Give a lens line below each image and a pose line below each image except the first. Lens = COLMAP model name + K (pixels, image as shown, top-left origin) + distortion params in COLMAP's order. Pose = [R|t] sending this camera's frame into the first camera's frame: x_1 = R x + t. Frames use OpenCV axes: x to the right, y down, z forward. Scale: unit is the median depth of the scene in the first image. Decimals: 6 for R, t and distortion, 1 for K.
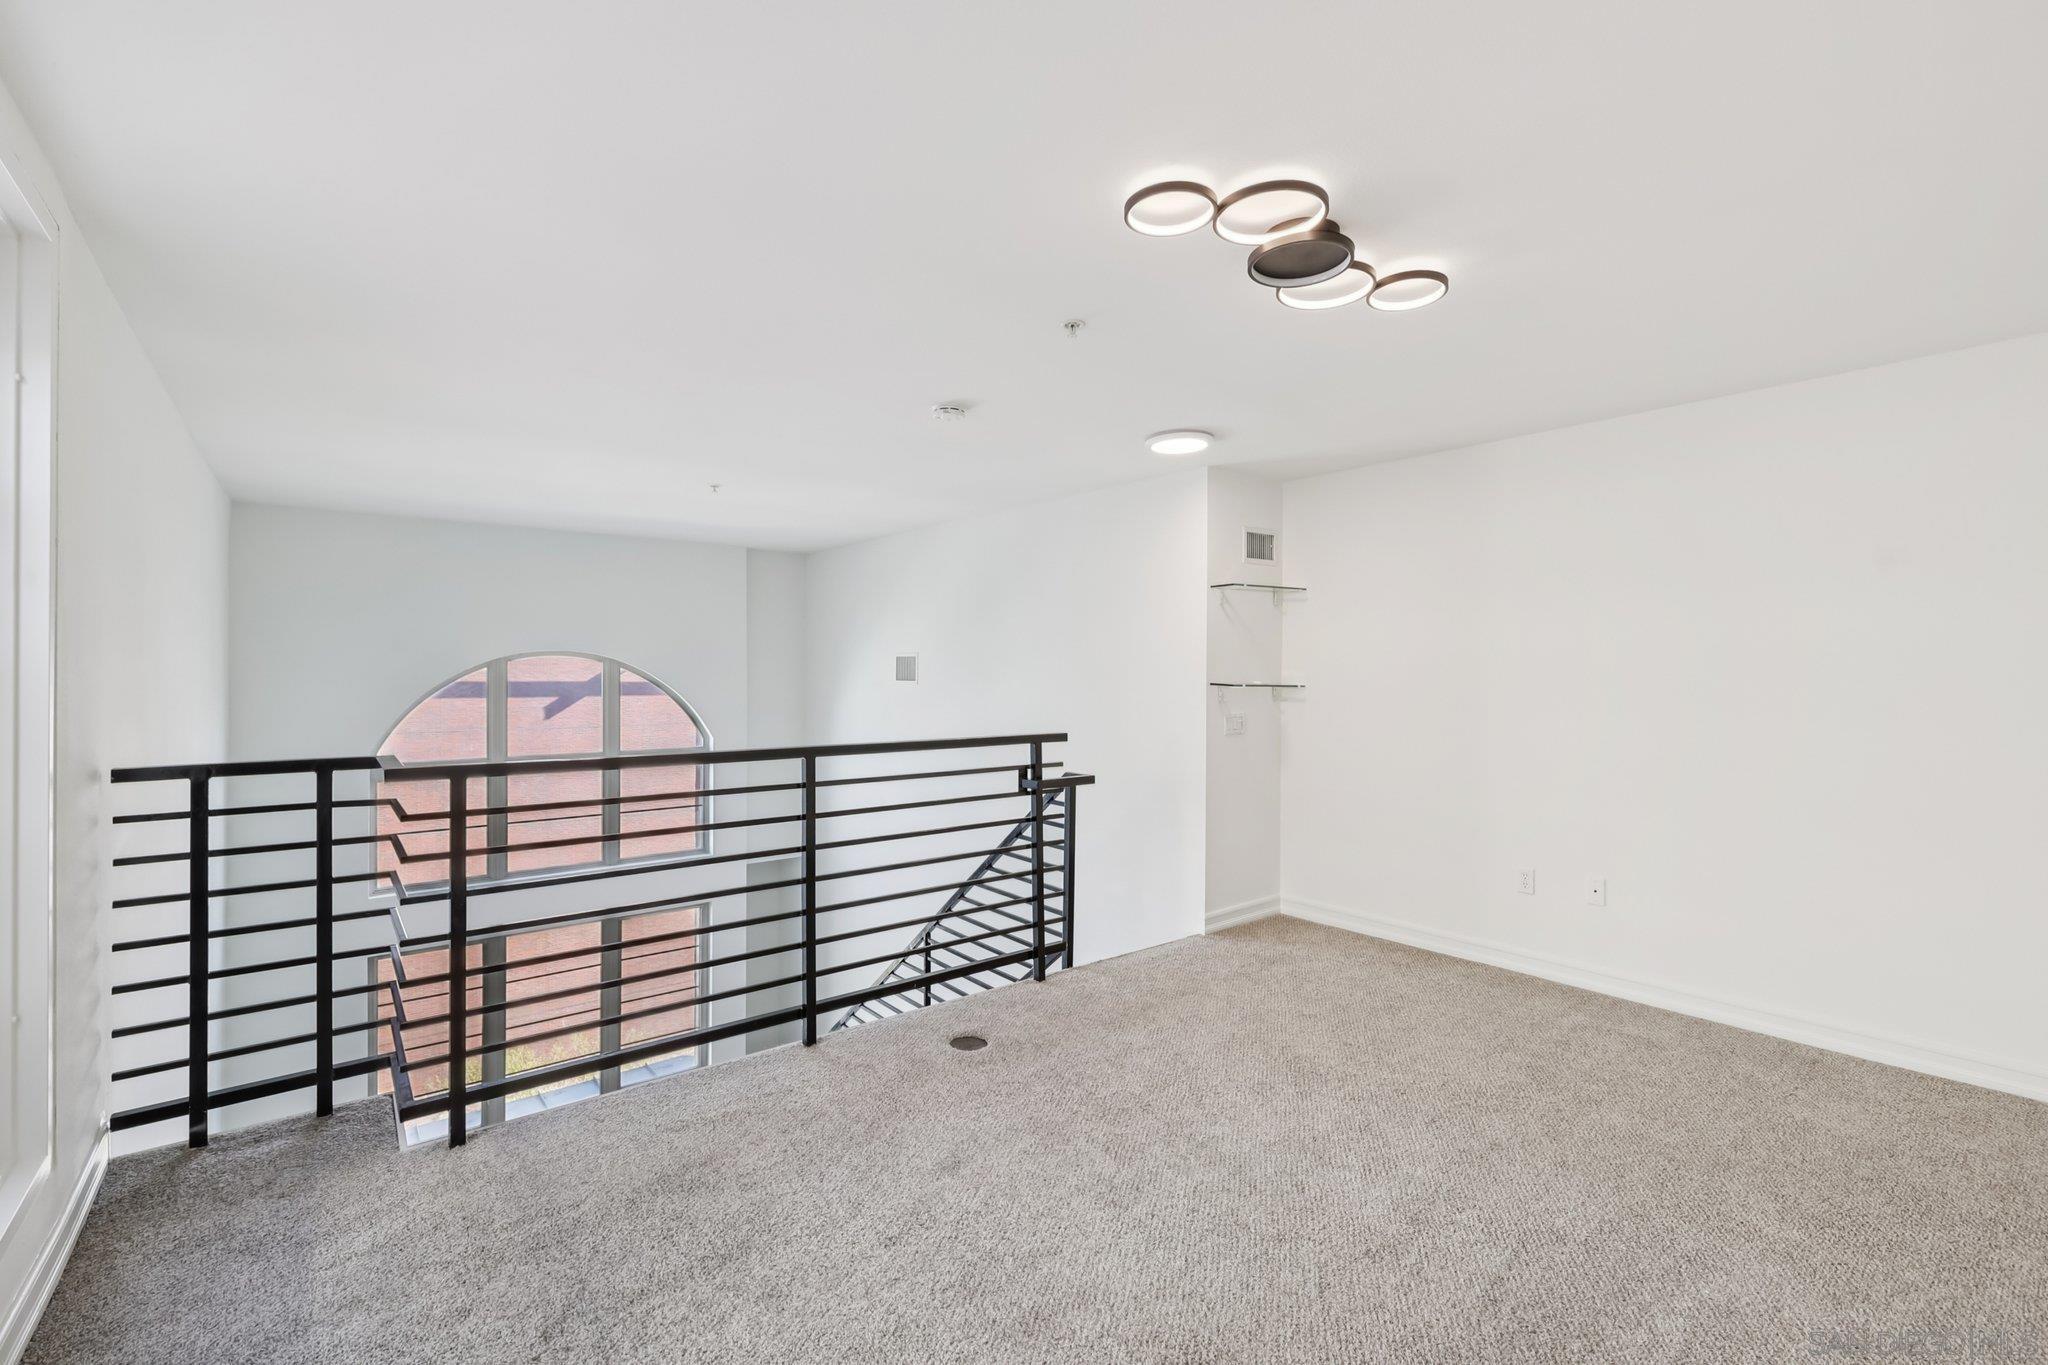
lens RADIAL K [[890.3, 0, 1019.7], [0, 890.3, 683.9], [0, 0, 1]] dist [0.003201, 0.000942]
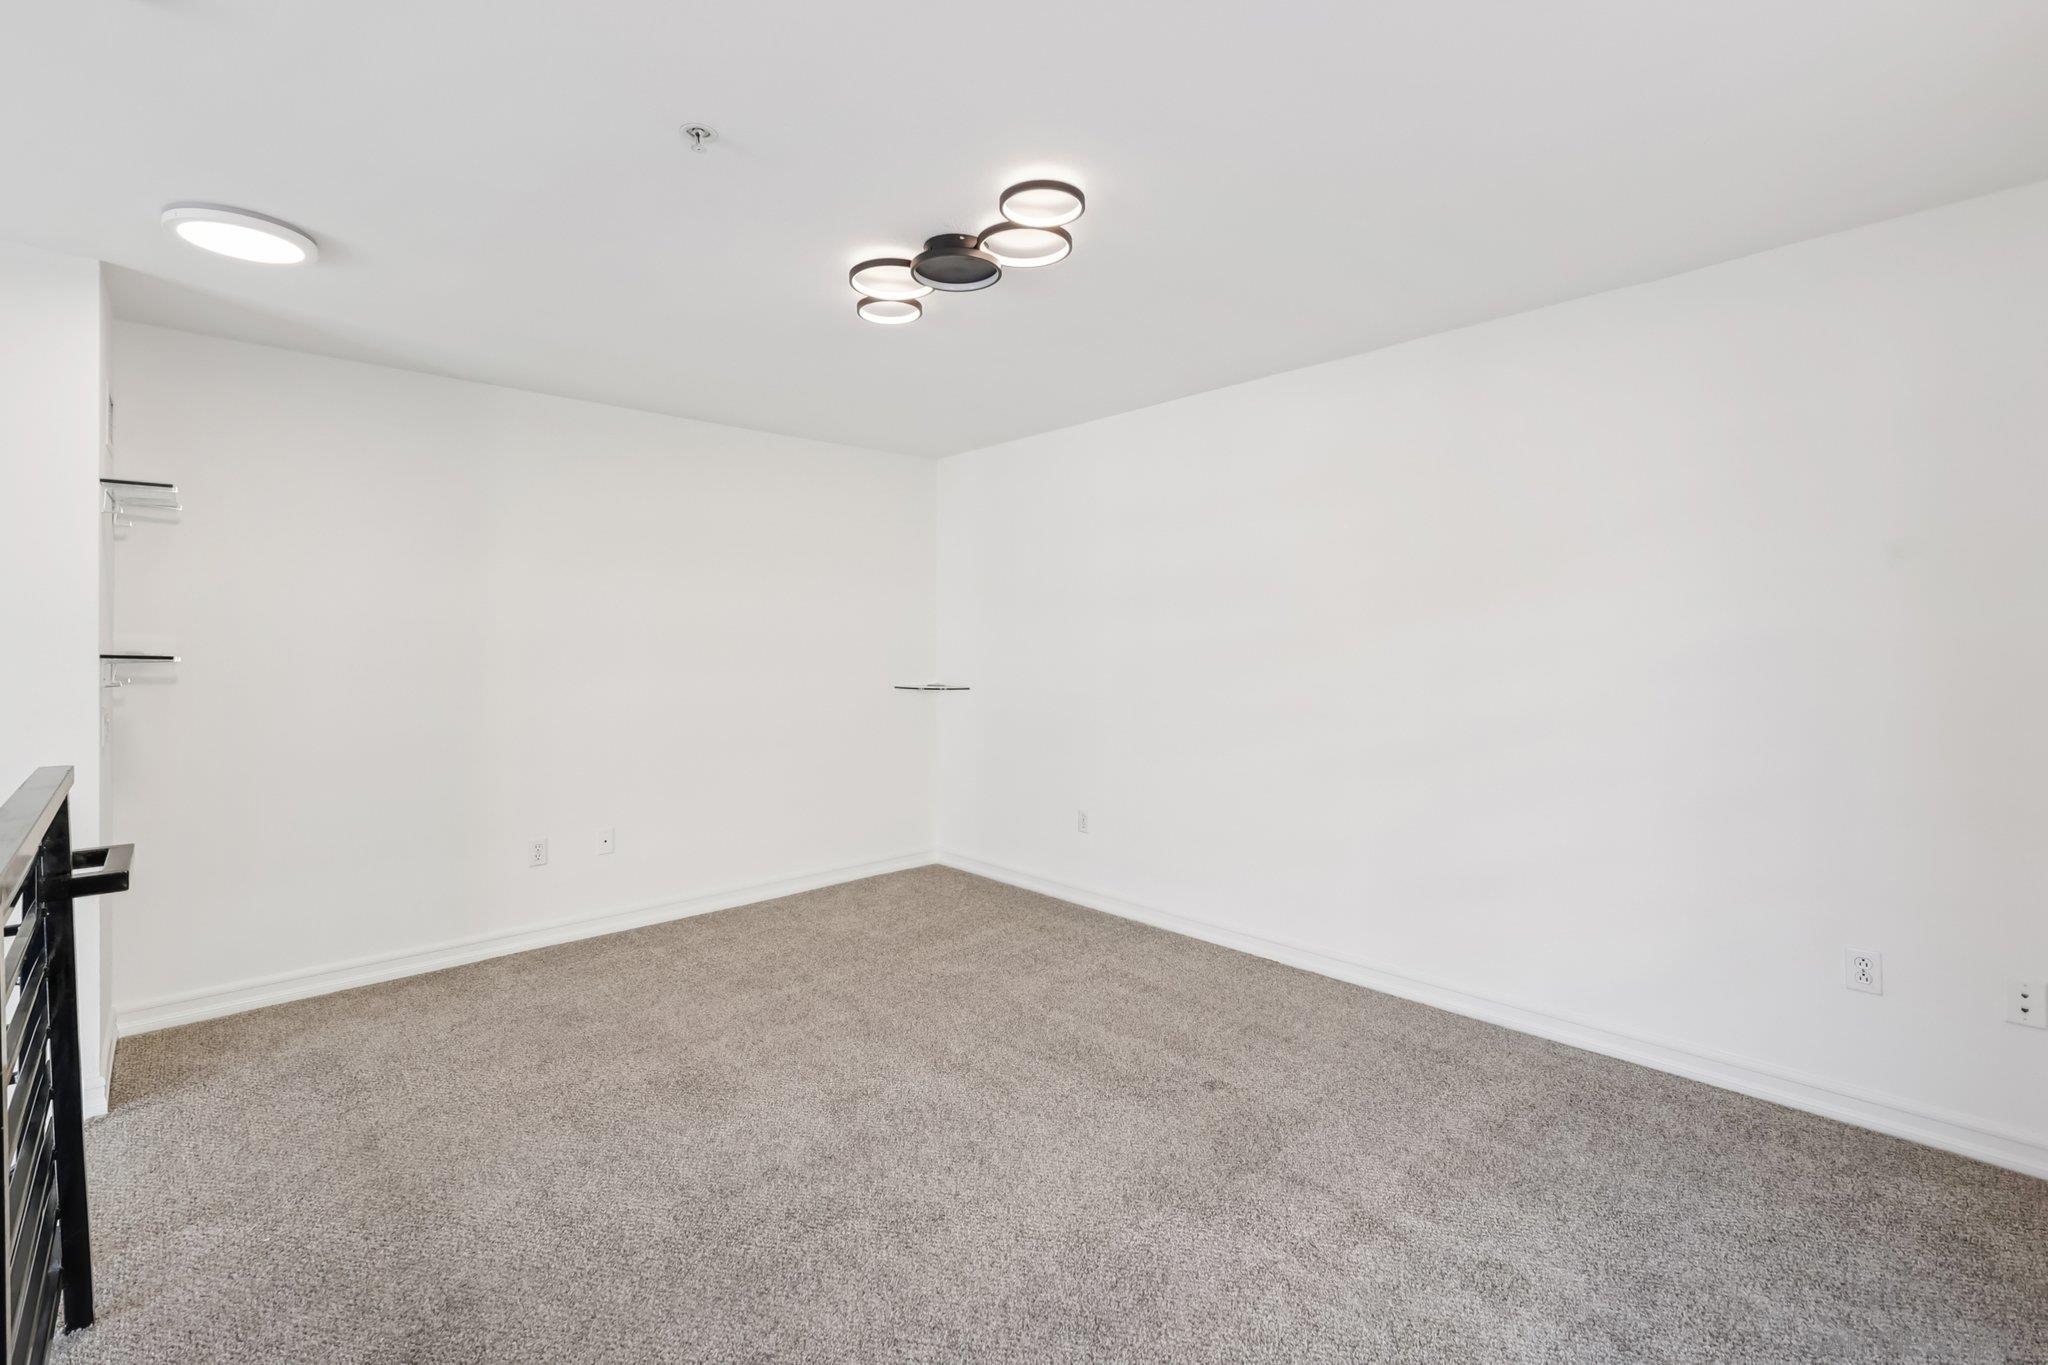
lens RADIAL K [[890.3, 0, 1029.8], [0, 890.3, 678.7], [0, 0, 1]] dist [0.003201, 0.000942]
pose [[-0.090017, -0.041221, 0.995087, -0.444757], [0.007238, 0.999090, 0.042041, -0.006671], [-0.995914, 0.010987, -0.089637, 0.553045]]
